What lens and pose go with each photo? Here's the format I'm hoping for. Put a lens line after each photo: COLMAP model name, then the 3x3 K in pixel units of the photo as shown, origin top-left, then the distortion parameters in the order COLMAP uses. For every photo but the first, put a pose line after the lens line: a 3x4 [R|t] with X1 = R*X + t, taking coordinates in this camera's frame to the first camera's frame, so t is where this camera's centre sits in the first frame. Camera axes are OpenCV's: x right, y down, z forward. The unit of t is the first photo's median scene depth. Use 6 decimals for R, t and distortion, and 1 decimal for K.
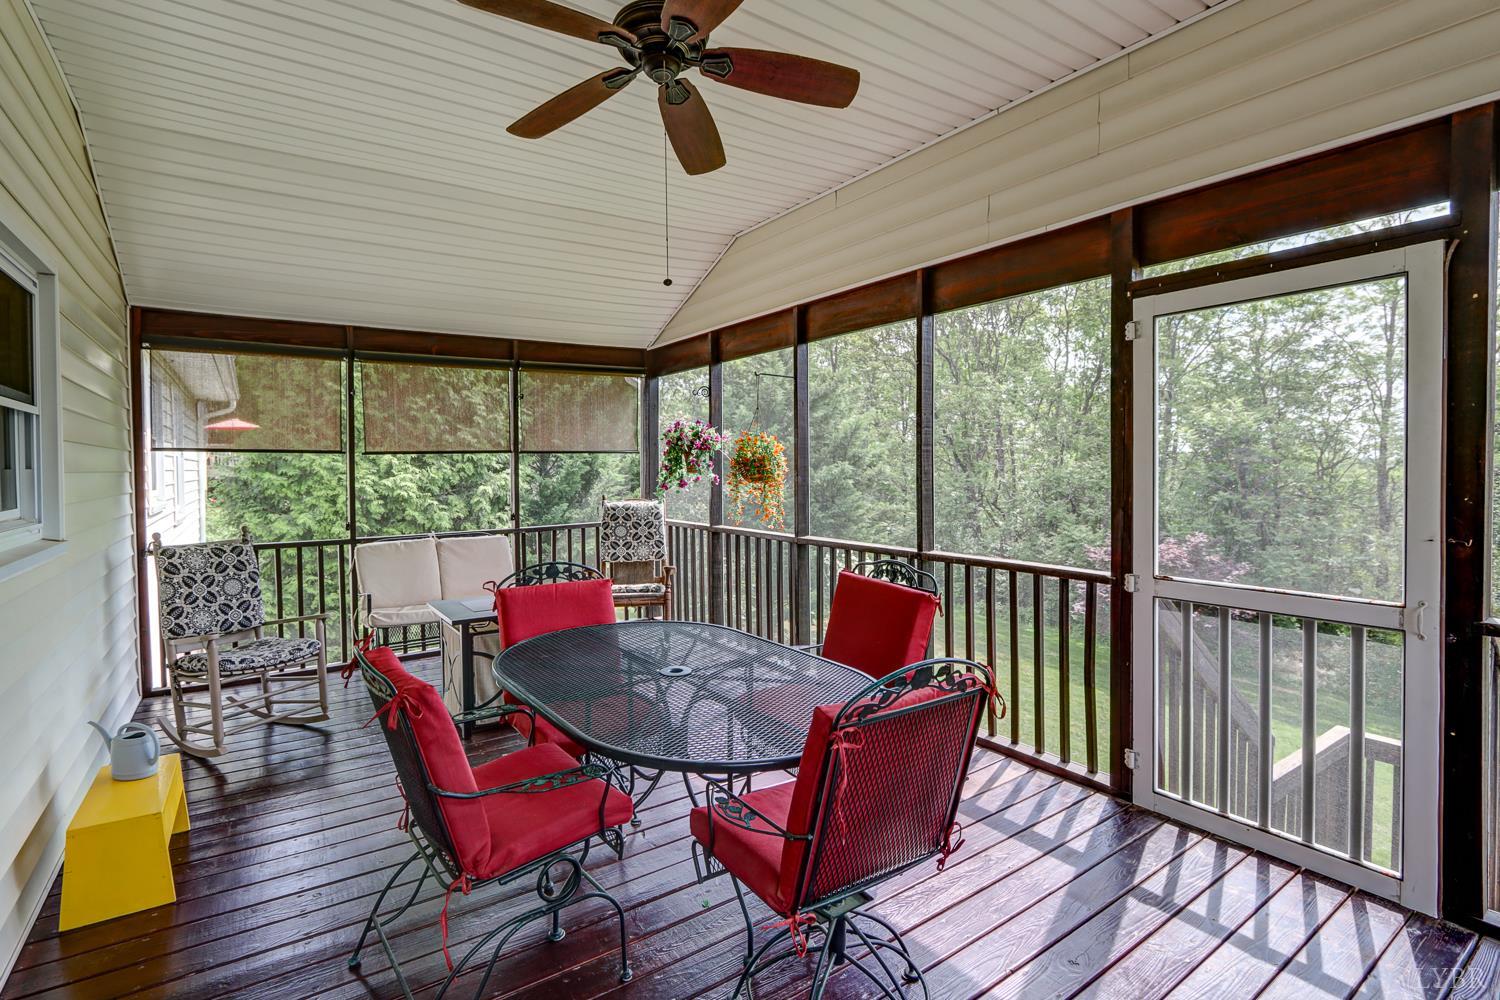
lens RADIAL K [[702.4, 0, 750.1], [0, 702.4, 485.2], [0, 0, 1]] dist [-0.009525, 0.000792]
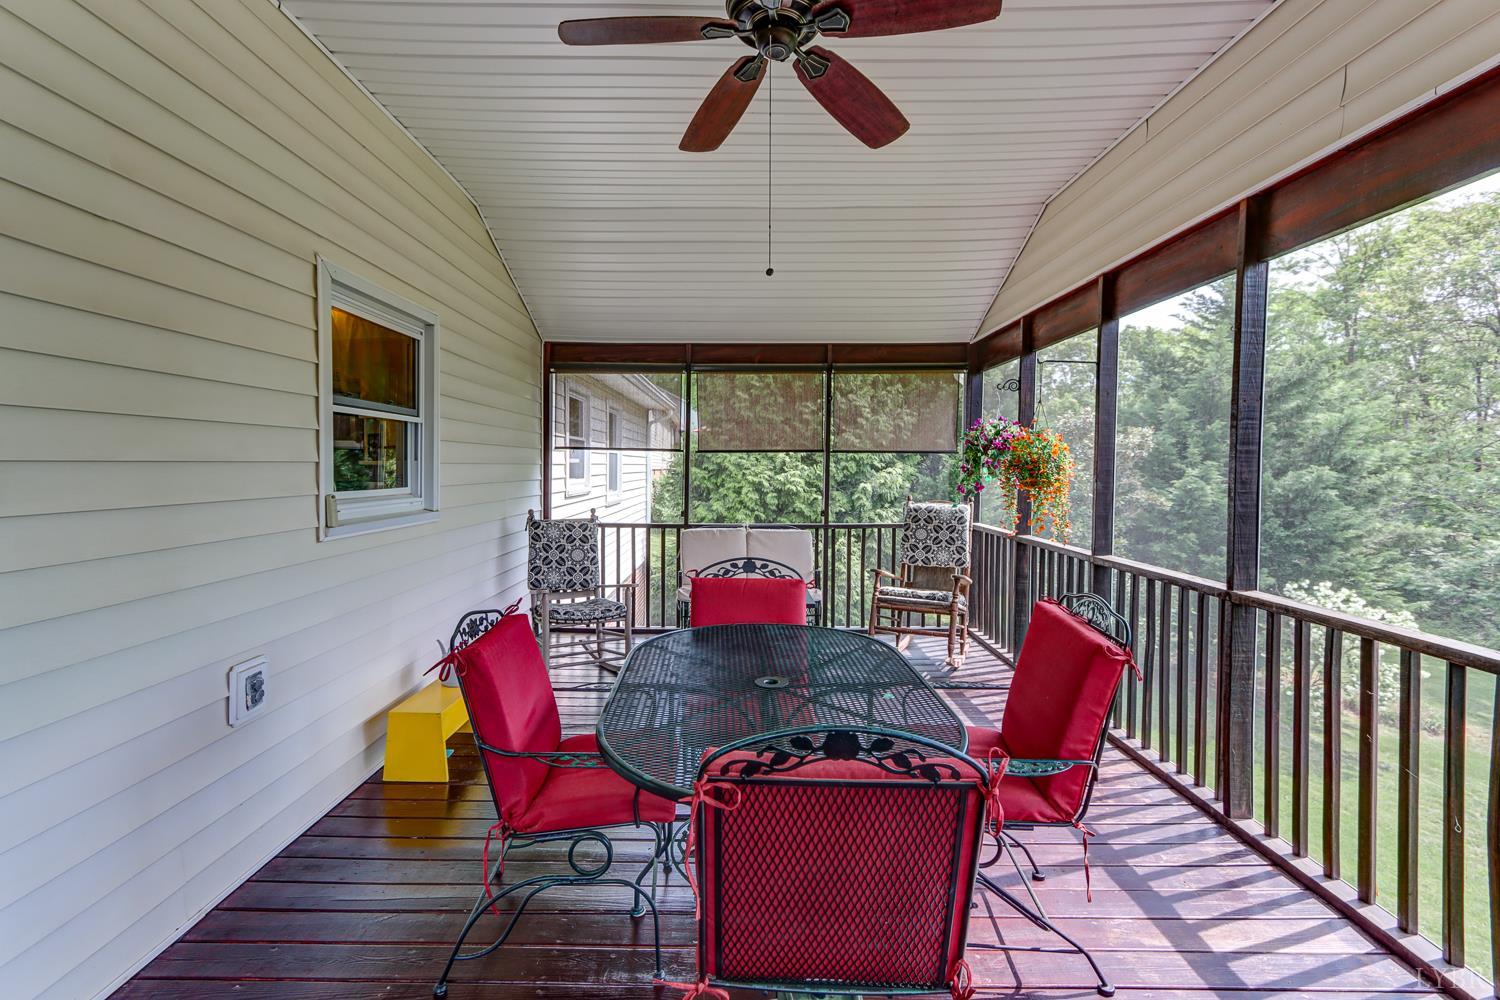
lens RADIAL K [[690.0, 0, 754.9], [0, 690.0, 488.4], [0, 0, 1]] dist [-0.001890, -0.000310]
pose [[0.827210, 0.034336, -0.560842, 0.155059], [-0.031428, 0.999396, 0.014831, -0.003719], [0.561013, 0.005357, 0.827790, 0.086964]]
